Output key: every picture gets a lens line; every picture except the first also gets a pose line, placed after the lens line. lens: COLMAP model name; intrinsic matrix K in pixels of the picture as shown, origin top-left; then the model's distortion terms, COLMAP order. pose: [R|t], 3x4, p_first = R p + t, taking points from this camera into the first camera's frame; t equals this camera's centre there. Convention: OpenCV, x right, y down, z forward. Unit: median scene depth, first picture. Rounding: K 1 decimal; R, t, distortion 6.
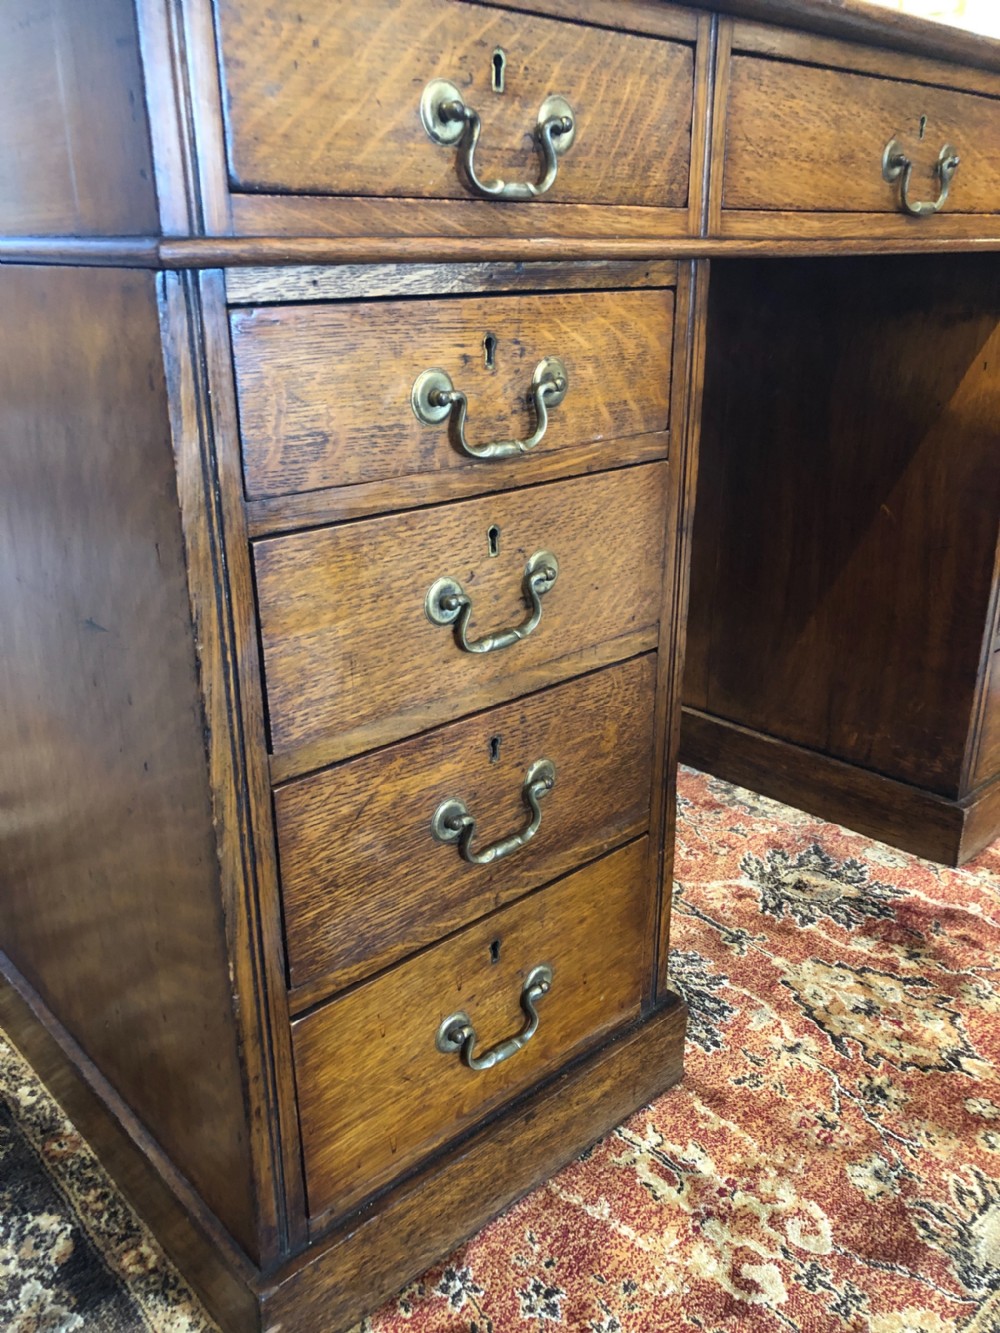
lens RADIAL K [[1090.6, 0, 496.6], [0, 1090.6, 662.2], [0, 0, 1]] dist [0.016694, 0.006228]
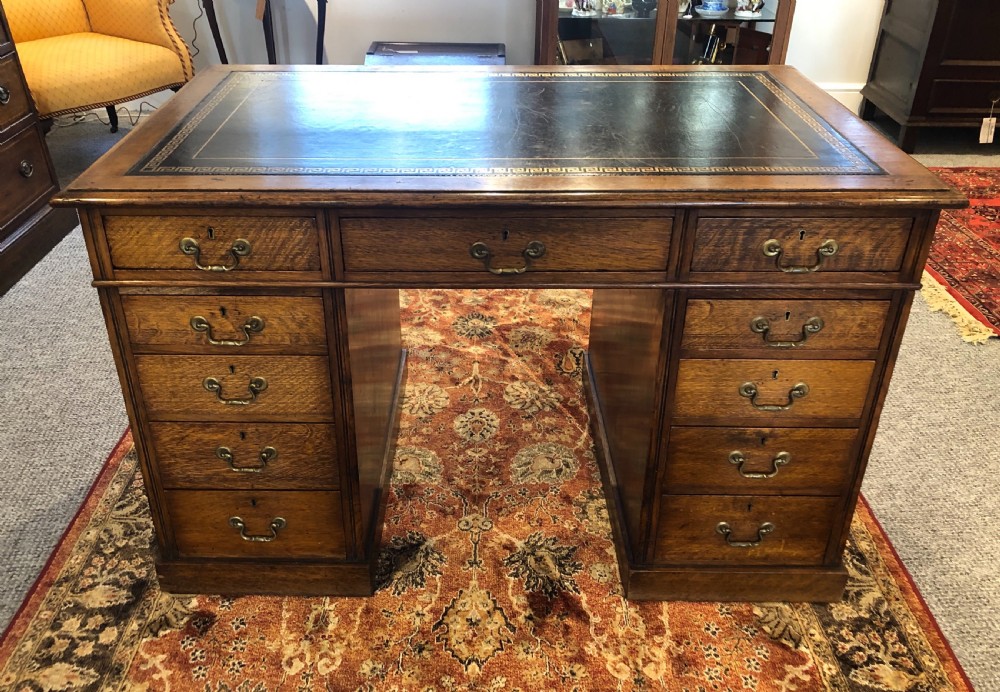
lens RADIAL K [[863.8, 0, 473.5], [0, 863.8, 331.3], [0, 0, 1]] dist [0.026609, 0.002127]
pose [[0.728419, 0.347273, -0.590599, 1.435074], [-0.246404, 0.937130, 0.247130, -0.753132], [0.639290, -0.034488, 0.768192, -0.256907]]
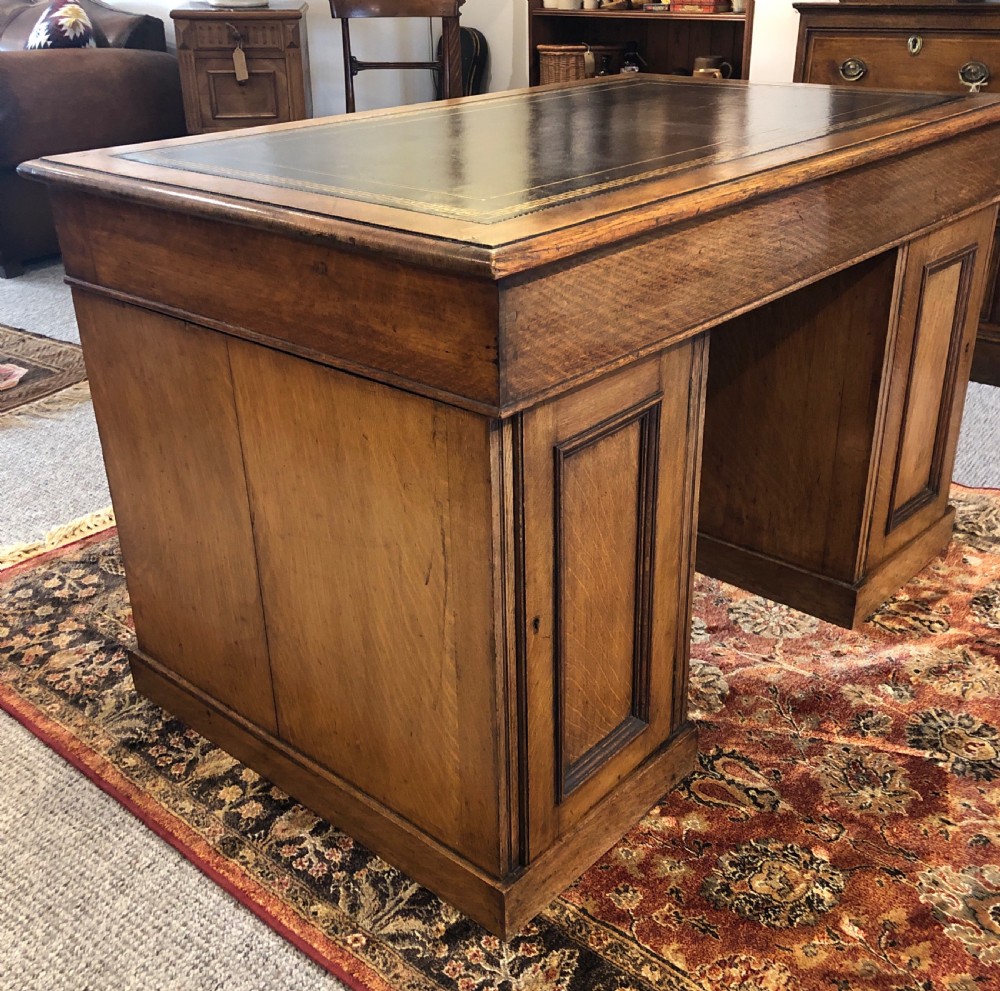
lens RADIAL K [[1121.1, 0, 504.7], [0, 1121.1, 504.4], [0, 0, 1]] dist [0.010598, 0.000000]
pose [[-0.994507, 0.067980, -0.079588, 0.459271], [-0.011890, 0.682090, 0.731172, -1.788482], [0.103991, 0.728102, -0.677535, 3.314428]]
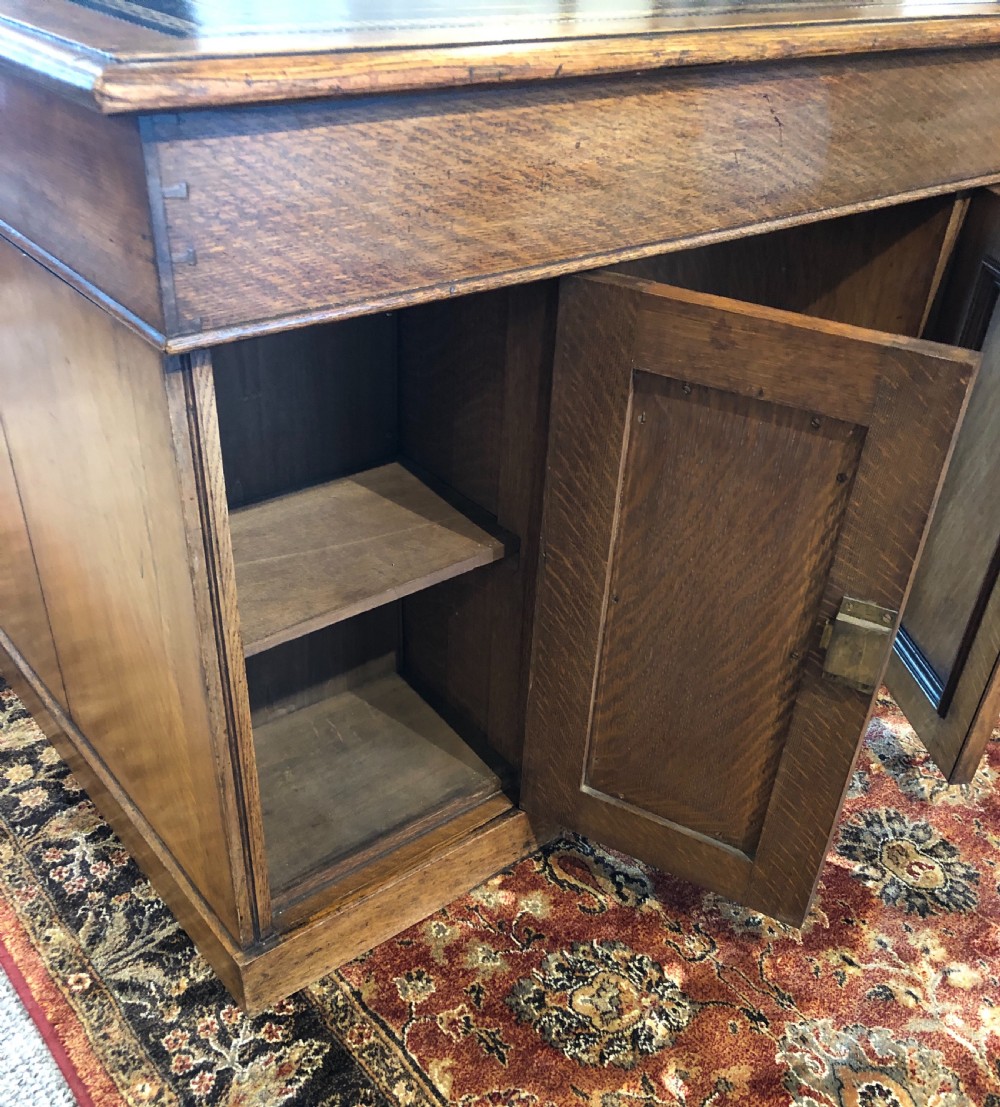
lens RADIAL K [[1095.3, 0, 507.1], [0, 1095.3, 650.3], [0, 0, 1]] dist [0.012699, 0.000000]
pose [[-0.996916, -0.073710, 0.026932, 0.041741], [-0.017958, 0.548359, 0.836050, -1.482774], [-0.076394, 0.832988, -0.547991, 2.983620]]
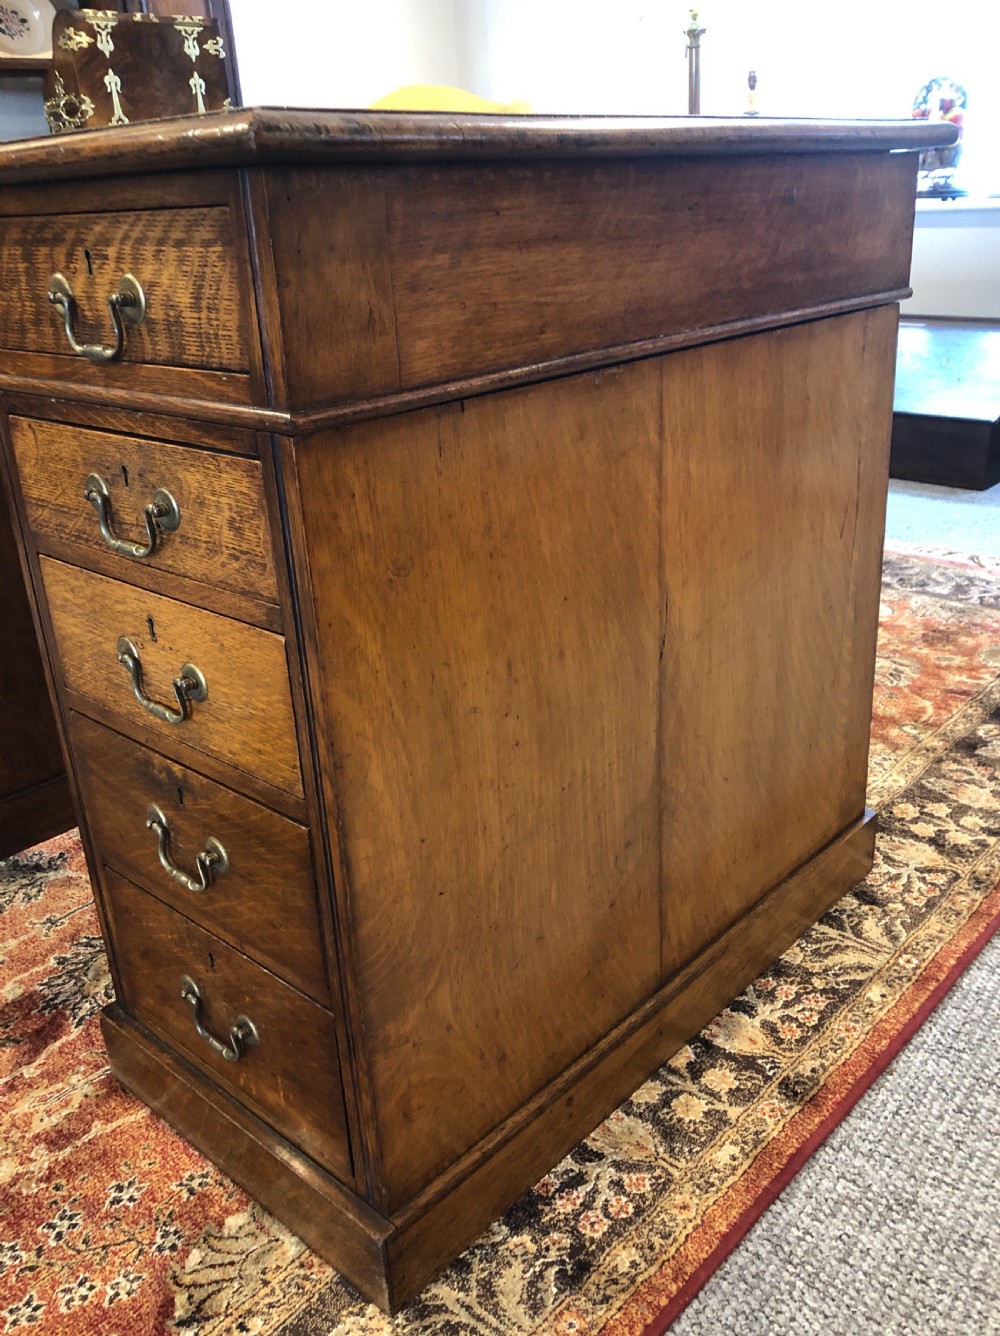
lens RADIAL K [[1157.5, 0, 511.5], [0, 1157.5, 664.7], [0, 0, 1]] dist [-0.002345, 0.030689]
pose [[0.086350, 0.378209, -0.921684, 1.869272], [-0.307320, 0.890136, 0.336471, -0.800470], [0.947680, 0.254198, 0.193094, 1.672748]]
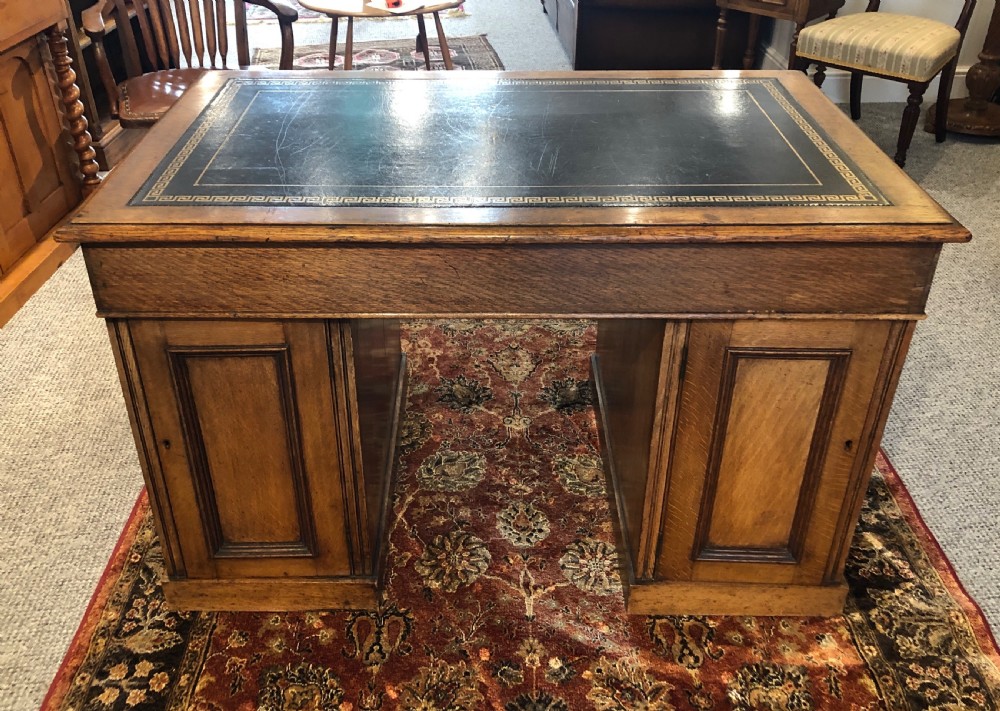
lens RADIAL K [[907.8, 0, 477.6], [0, 907.8, 320.7], [0, 0, 1]] dist [0.017070, -0.004731]
pose [[-0.729607, -0.347234, 0.589154, -1.284969], [0.249786, 0.666669, 0.702253, -1.965684], [-0.636617, 0.659531, -0.399672, 2.580682]]
